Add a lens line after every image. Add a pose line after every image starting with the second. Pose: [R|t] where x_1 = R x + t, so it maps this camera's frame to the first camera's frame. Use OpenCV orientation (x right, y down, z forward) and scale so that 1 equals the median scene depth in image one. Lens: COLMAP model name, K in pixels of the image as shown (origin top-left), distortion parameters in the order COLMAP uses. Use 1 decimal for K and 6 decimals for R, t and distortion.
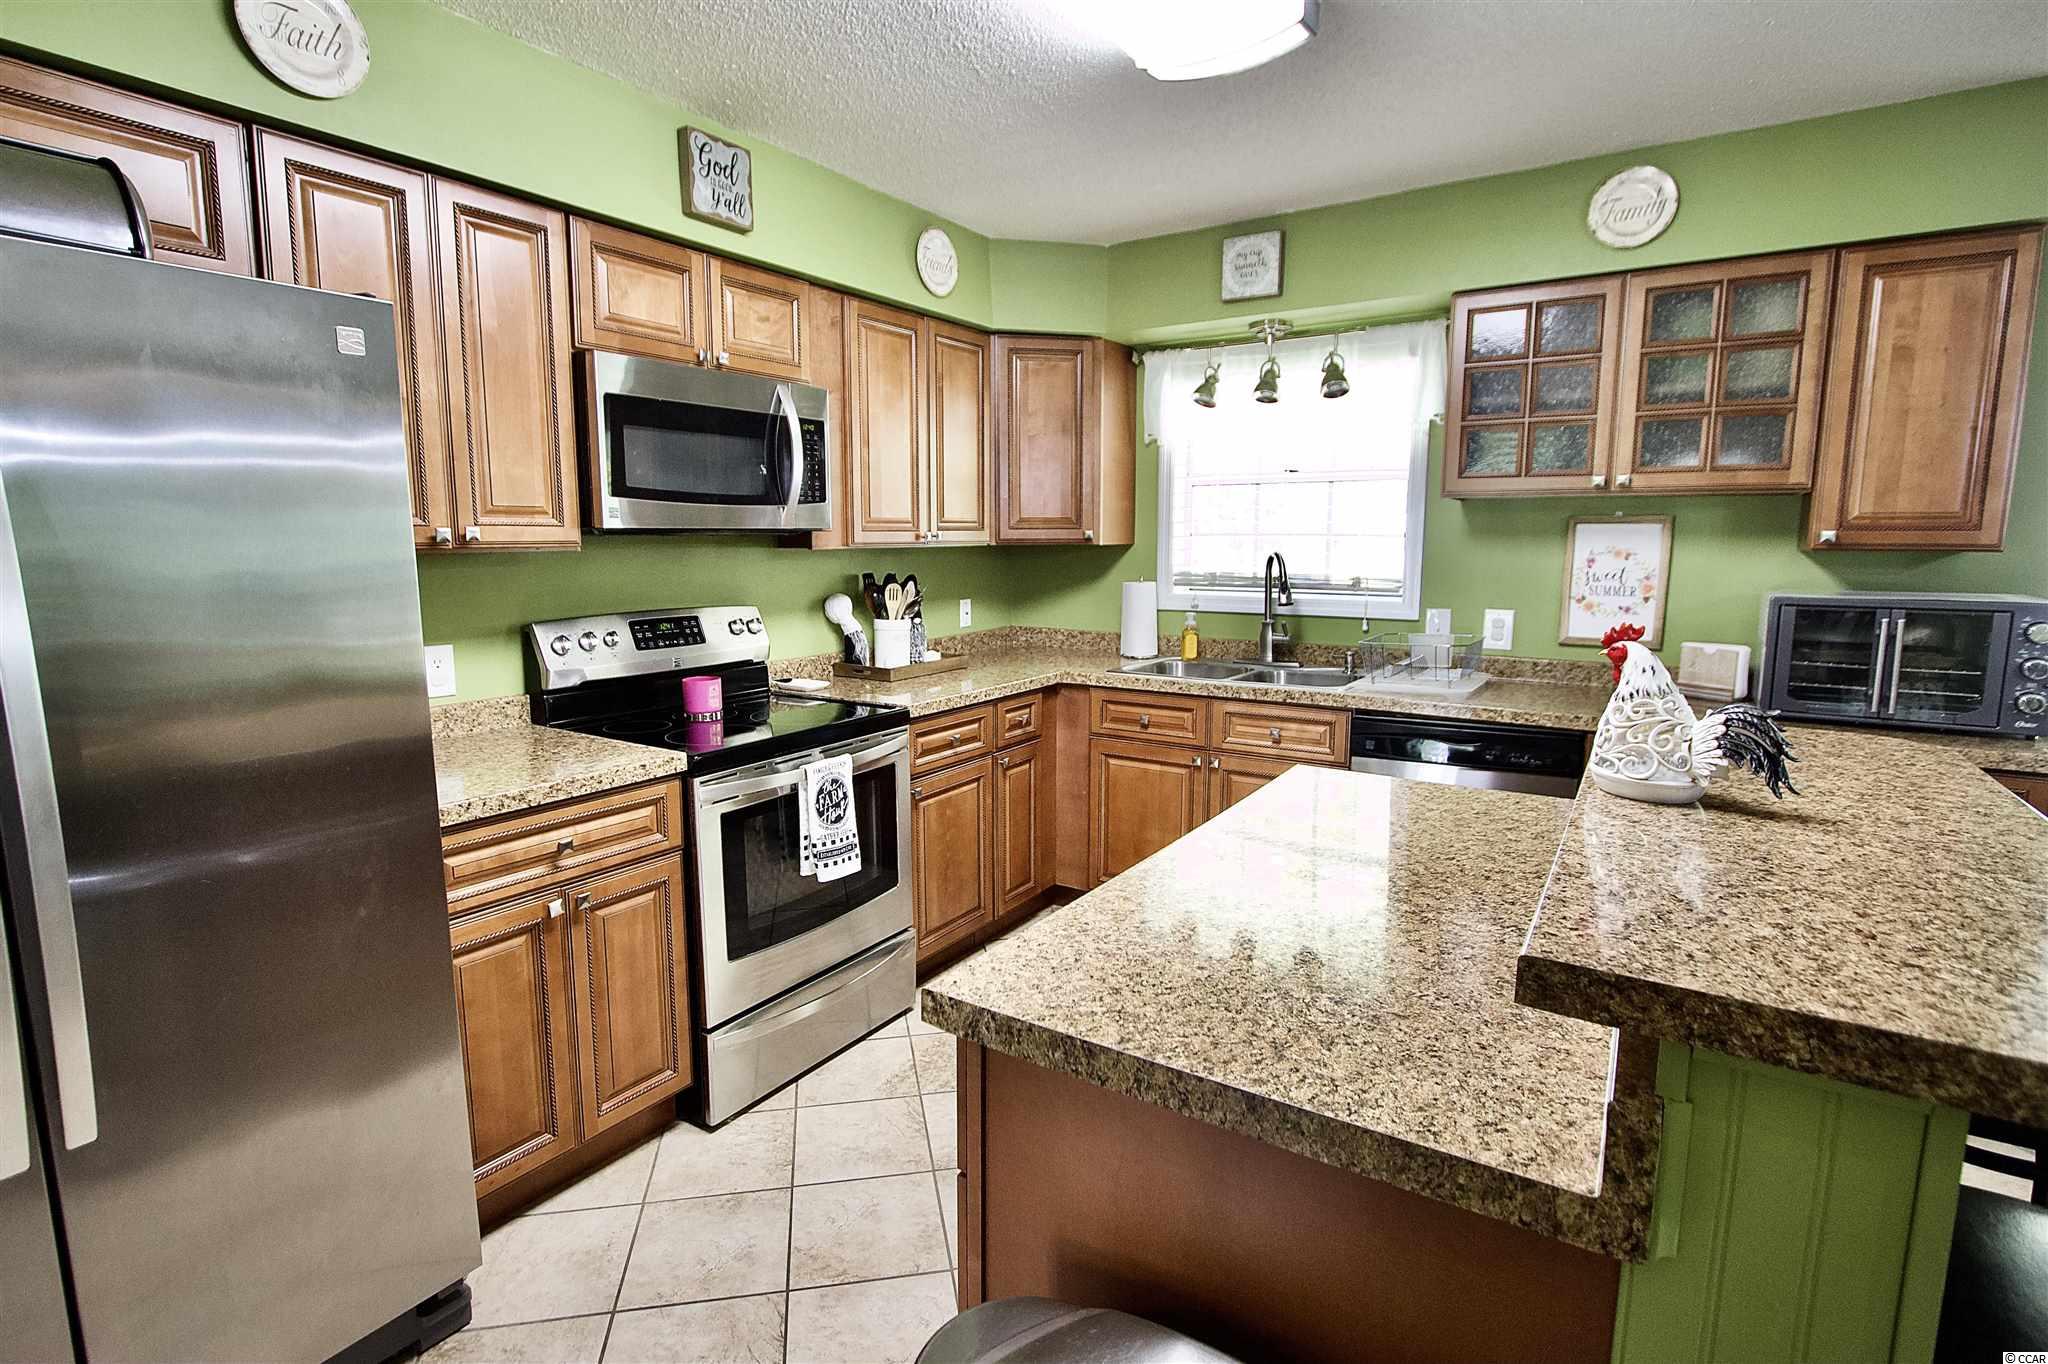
lens RADIAL K [[996.9, 0, 1012.1], [0, 996.9, 679.3], [0, 0, 1]] dist [-0.012260, -0.000408]
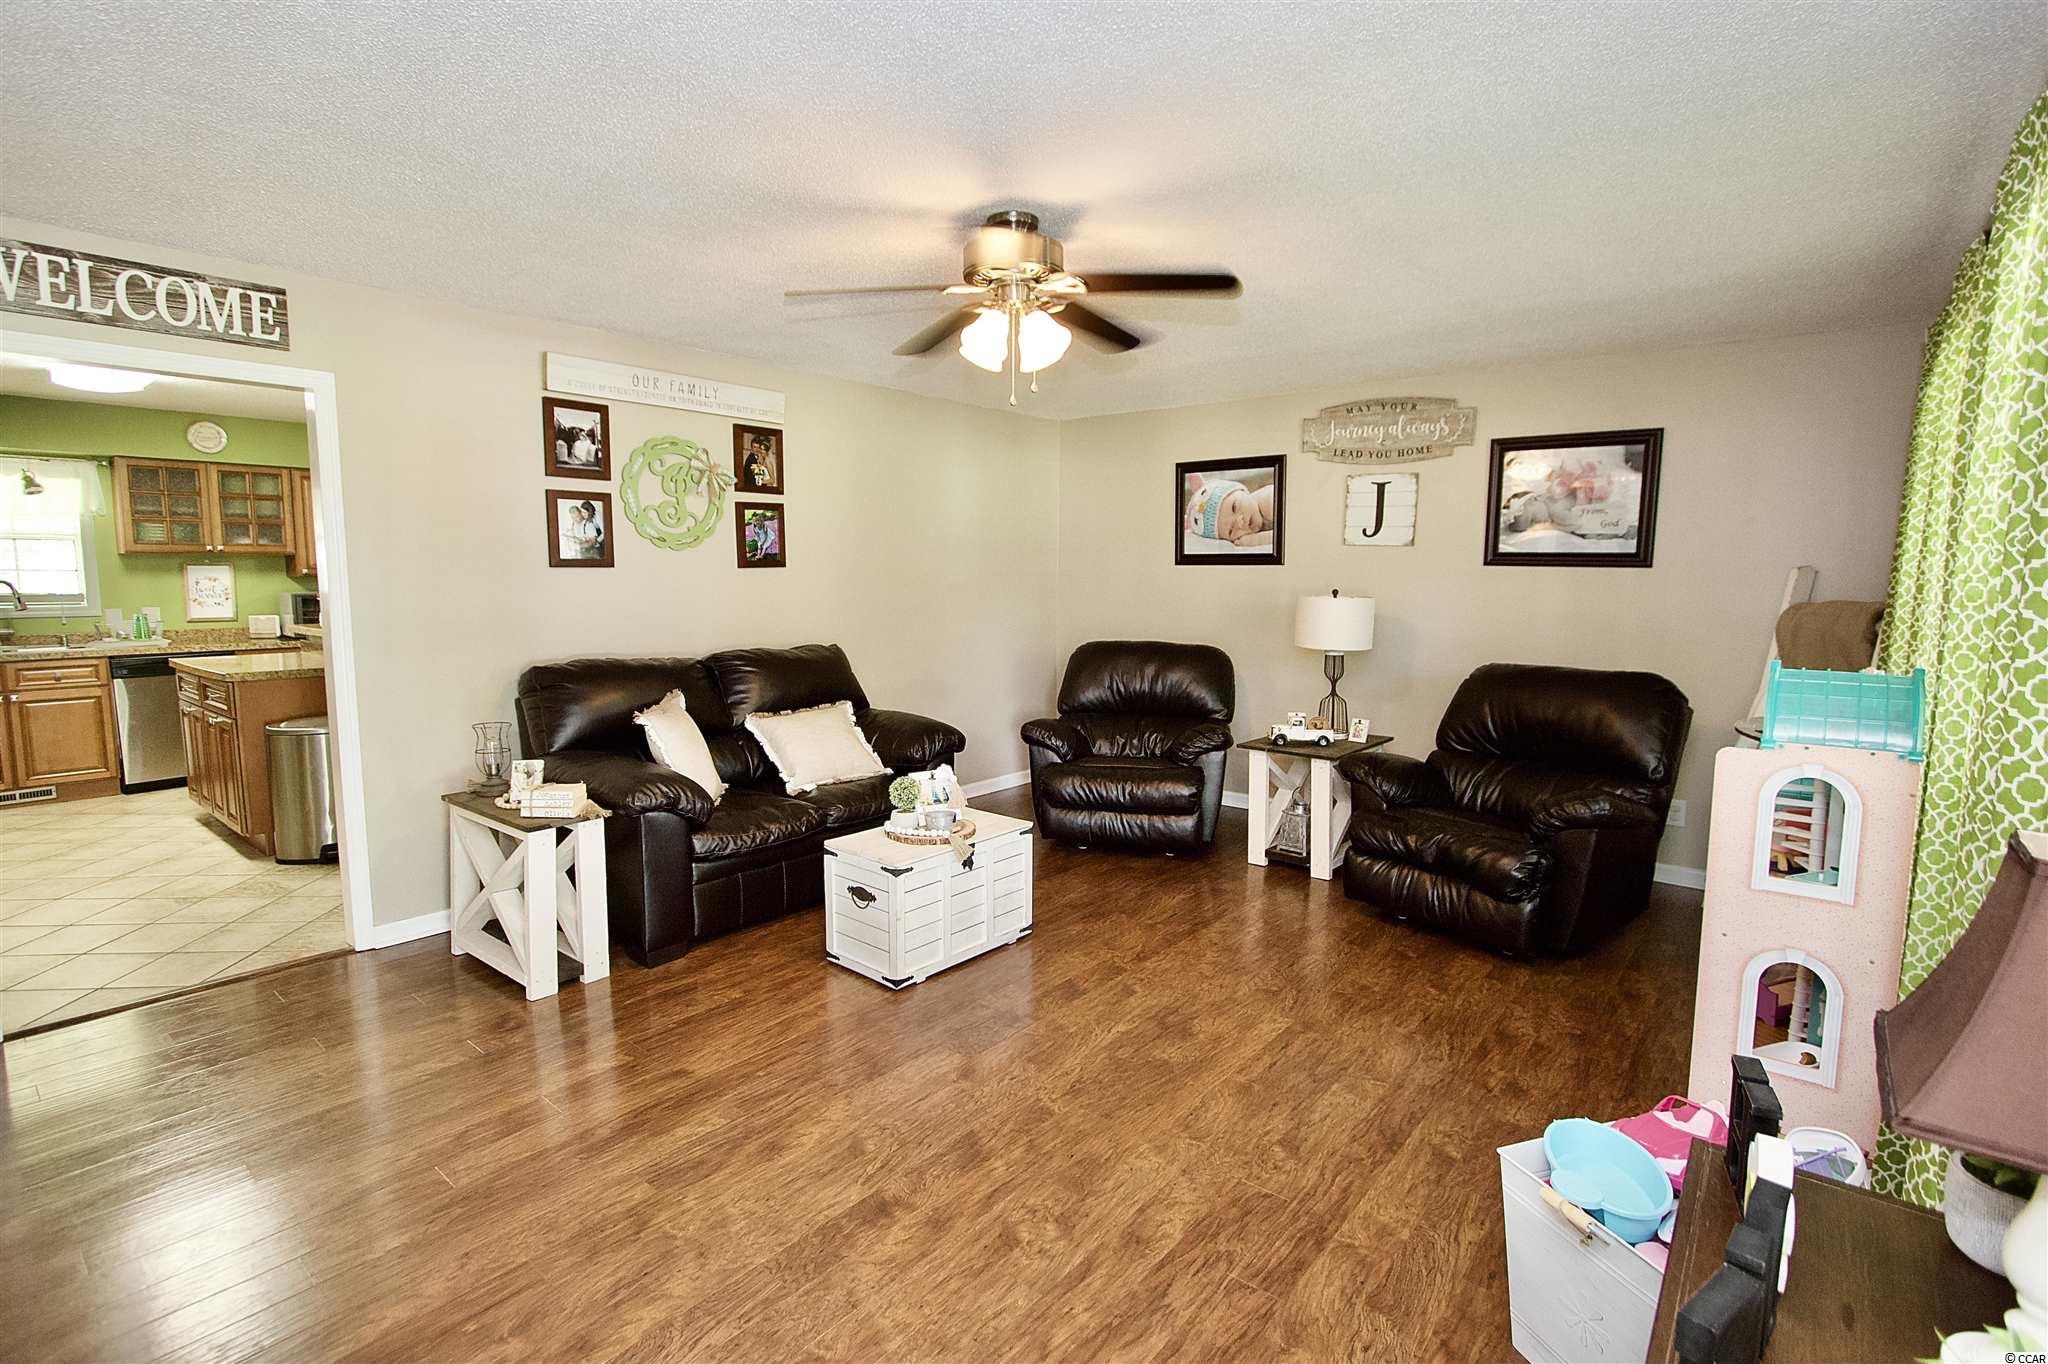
lens RADIAL K [[960.5, 0, 1024.2], [0, 960.5, 690.3], [0, 0, 1]] dist [-0.016701, 0.001862]
pose [[0.116850, -0.117532, 0.986171, -1.433560], [0.133050, 0.985874, 0.101732, 0.158833], [-0.984197, 0.119323, 0.130837, -1.146831]]
